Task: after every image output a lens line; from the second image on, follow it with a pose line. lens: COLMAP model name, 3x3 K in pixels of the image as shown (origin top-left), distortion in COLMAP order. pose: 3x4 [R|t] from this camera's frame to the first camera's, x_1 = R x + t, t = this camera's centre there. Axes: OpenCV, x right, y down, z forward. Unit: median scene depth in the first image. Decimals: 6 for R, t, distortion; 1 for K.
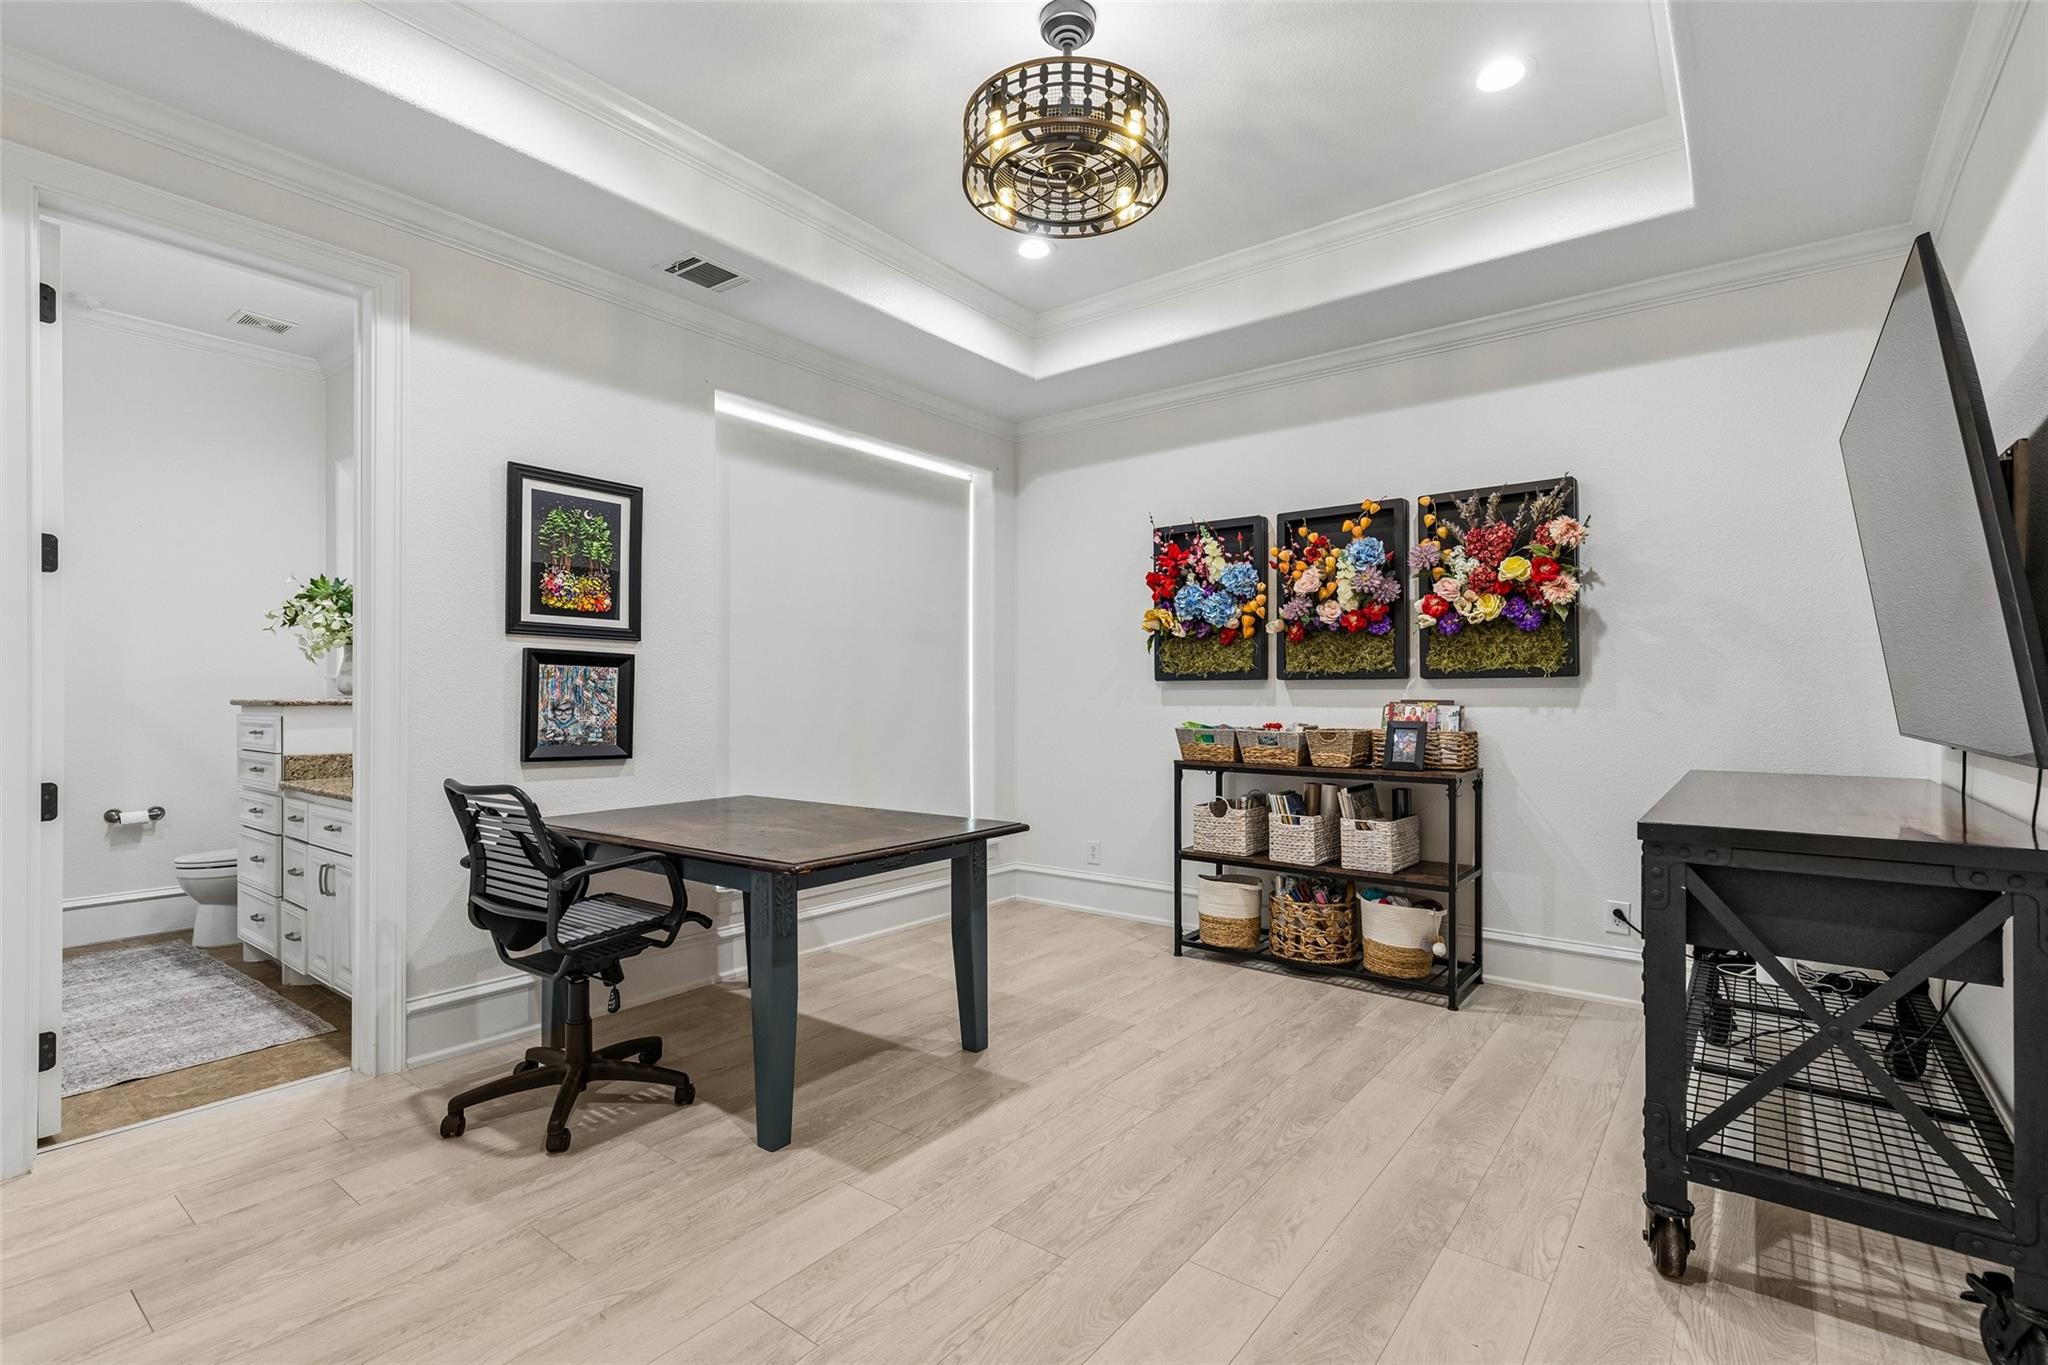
lens RADIAL K [[934.6, 0, 1025.2], [0, 934.6, 688.9], [0, 0, 1]] dist [0.002385, -0.000023]
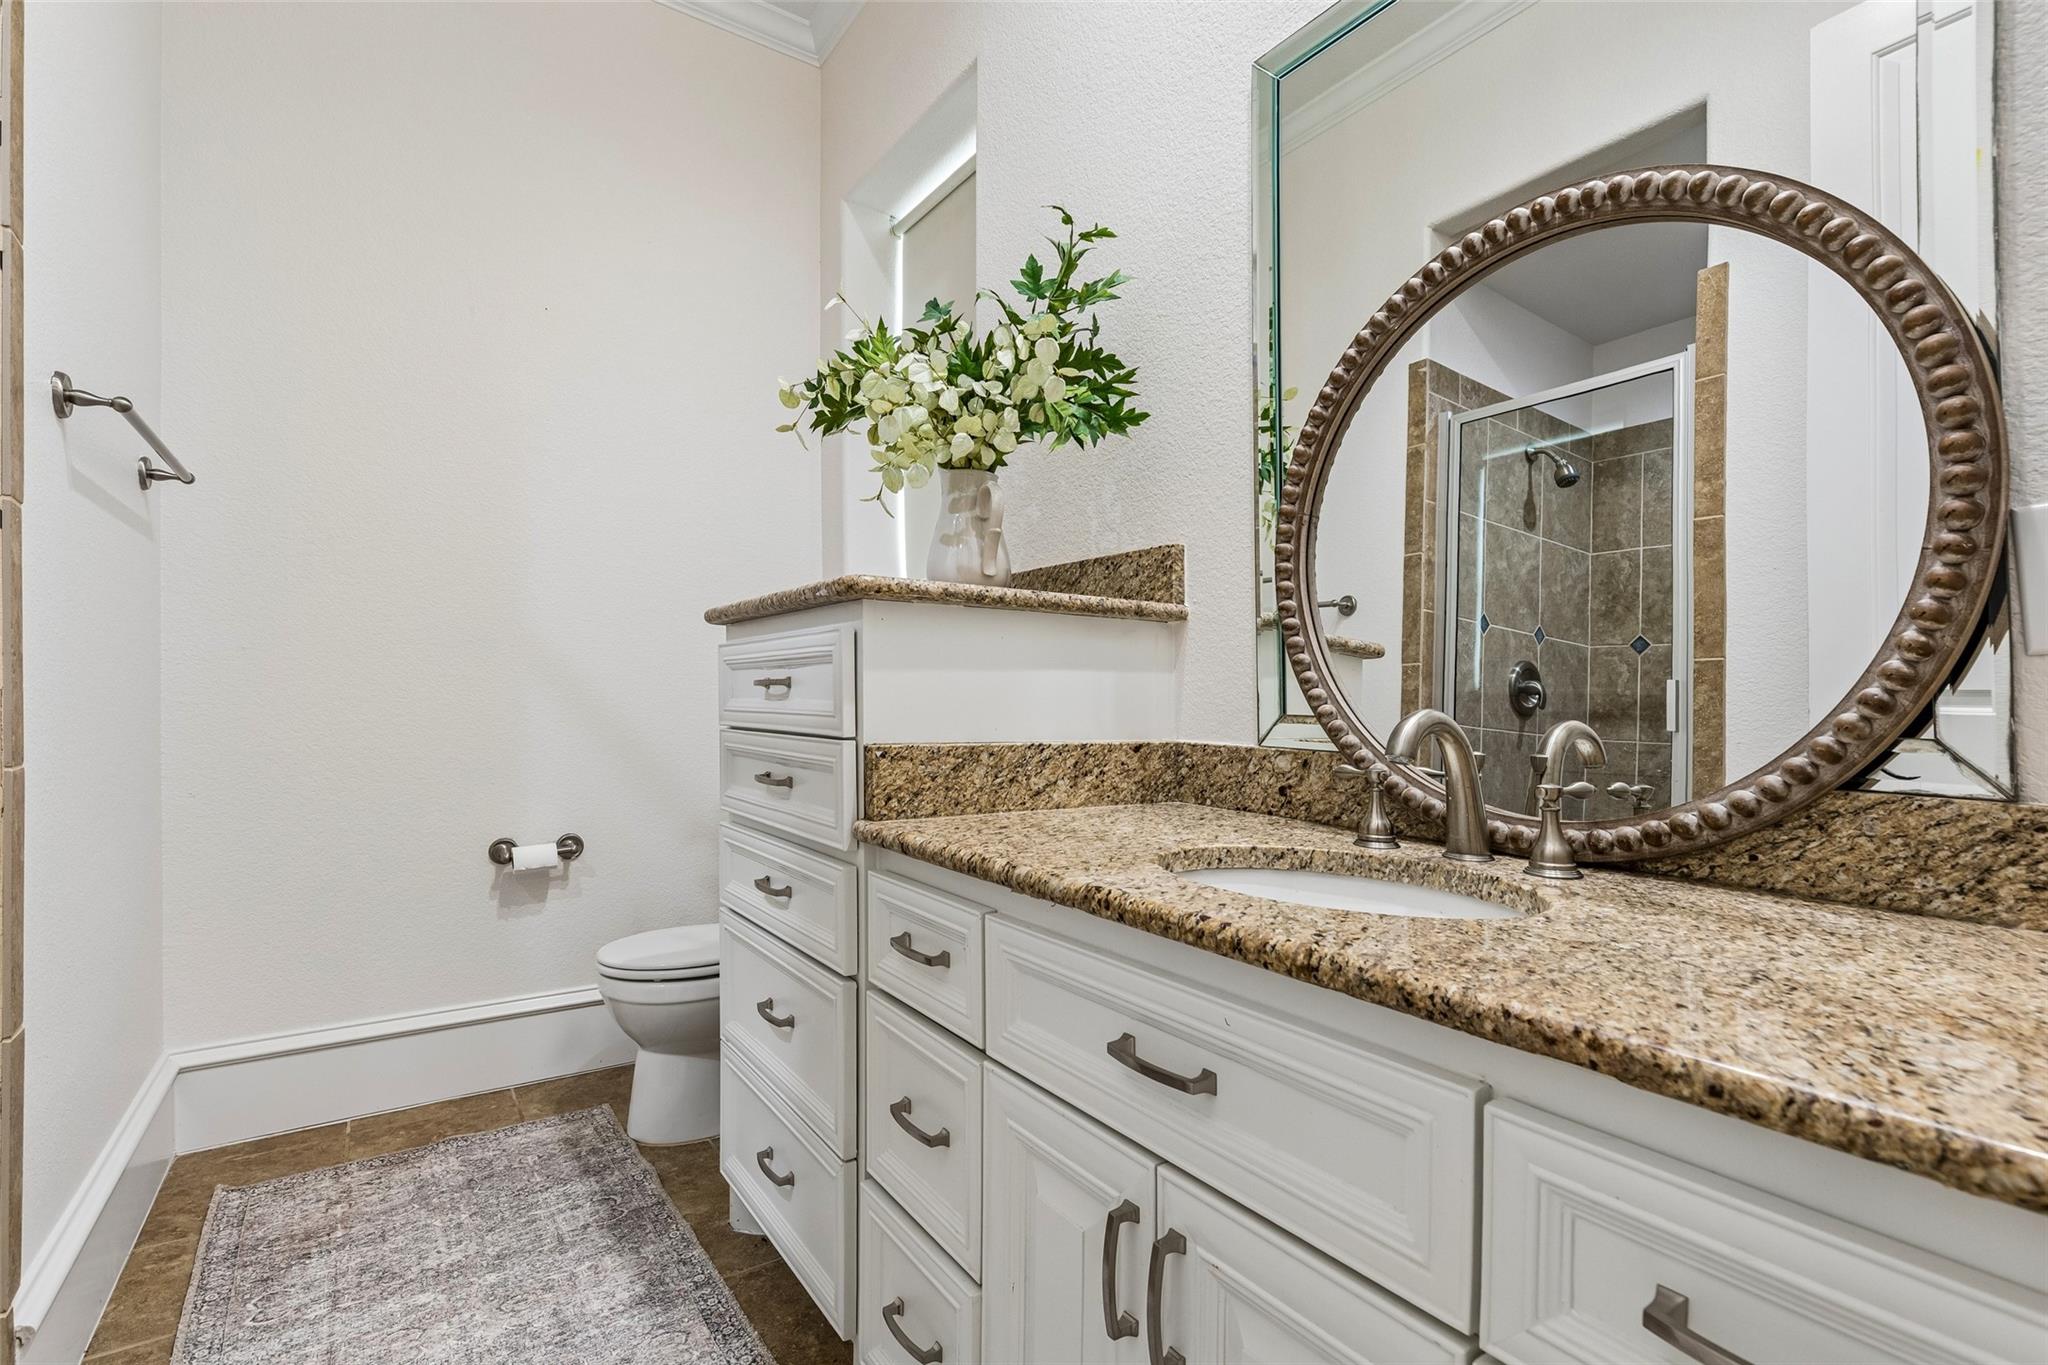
lens RADIAL K [[934.6, 0, 1024.1], [0, 934.6, 691.3], [0, 0, 1]] dist [0.002385, -0.000023]
pose [[0.953312, 0.005881, -0.301930, -0.579043], [-0.004483, 0.999976, 0.005326, 0.045359], [0.301954, -0.003723, 0.953315, 0.633921]]
